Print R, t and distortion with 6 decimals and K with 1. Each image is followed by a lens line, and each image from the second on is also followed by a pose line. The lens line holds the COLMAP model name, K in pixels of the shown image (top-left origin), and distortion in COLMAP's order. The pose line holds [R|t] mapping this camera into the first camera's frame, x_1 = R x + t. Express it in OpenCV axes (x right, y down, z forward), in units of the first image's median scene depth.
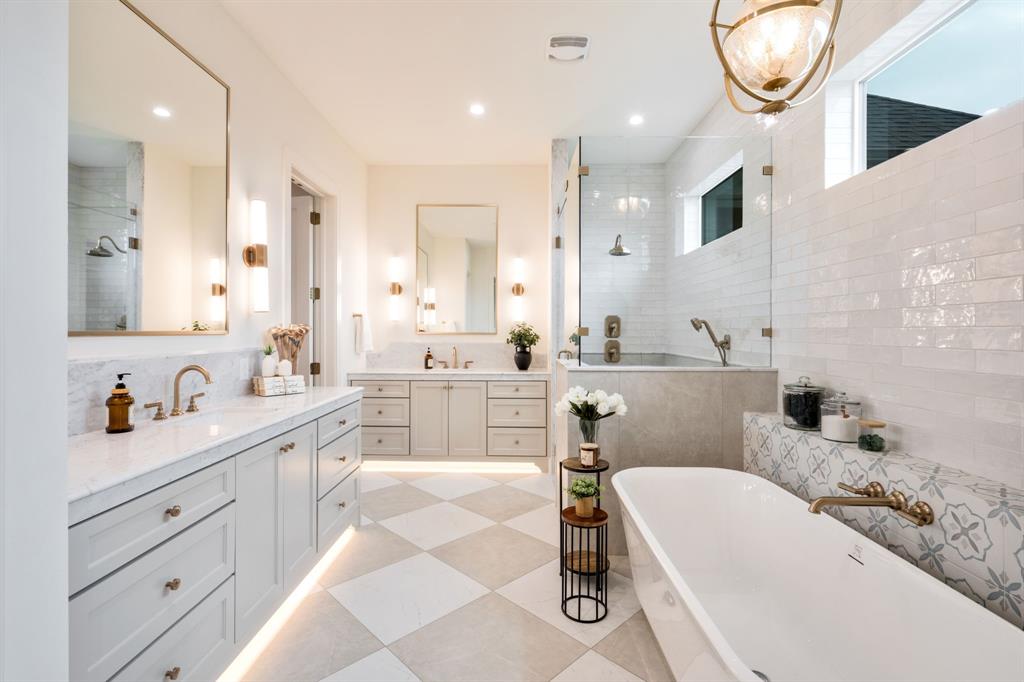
lens RADIAL K [[468.0, 0, 508.7], [0, 468.0, 339.7], [0, 0, 1]] dist [0.003894, 0.000297]
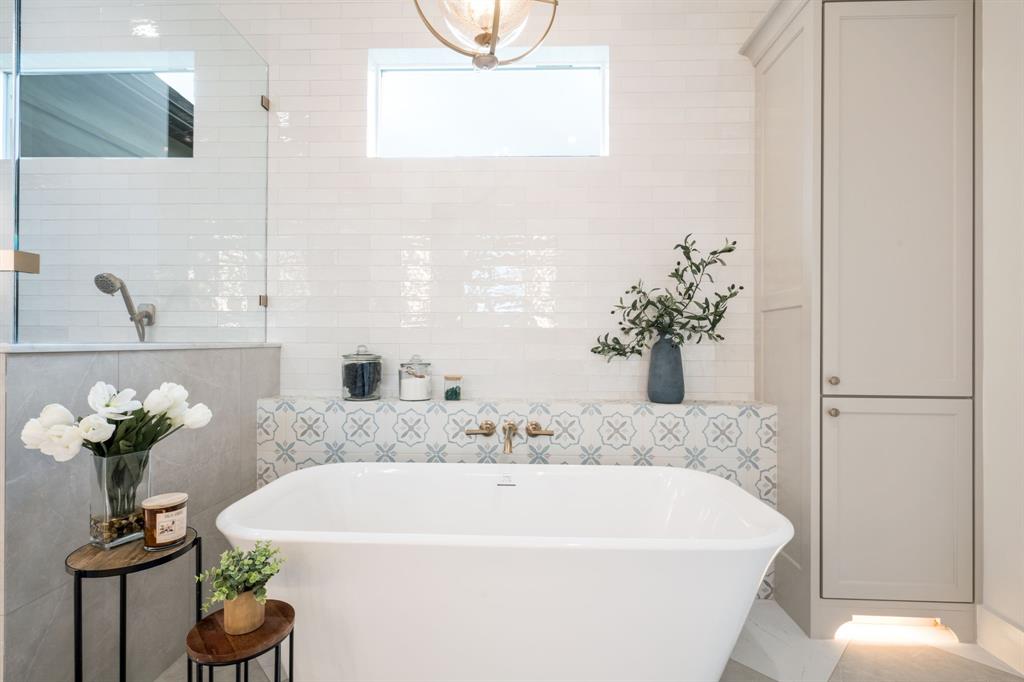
lens RADIAL K [[468.0, 0, 508.6], [0, 468.0, 341.6], [0, 0, 1]] dist [0.003894, 0.000297]
pose [[0.028737, -0.003182, 0.999582, -0.298115], [0.009905, 0.999947, 0.002899, 0.068036], [-0.999538, 0.009818, 0.028767, 0.642601]]
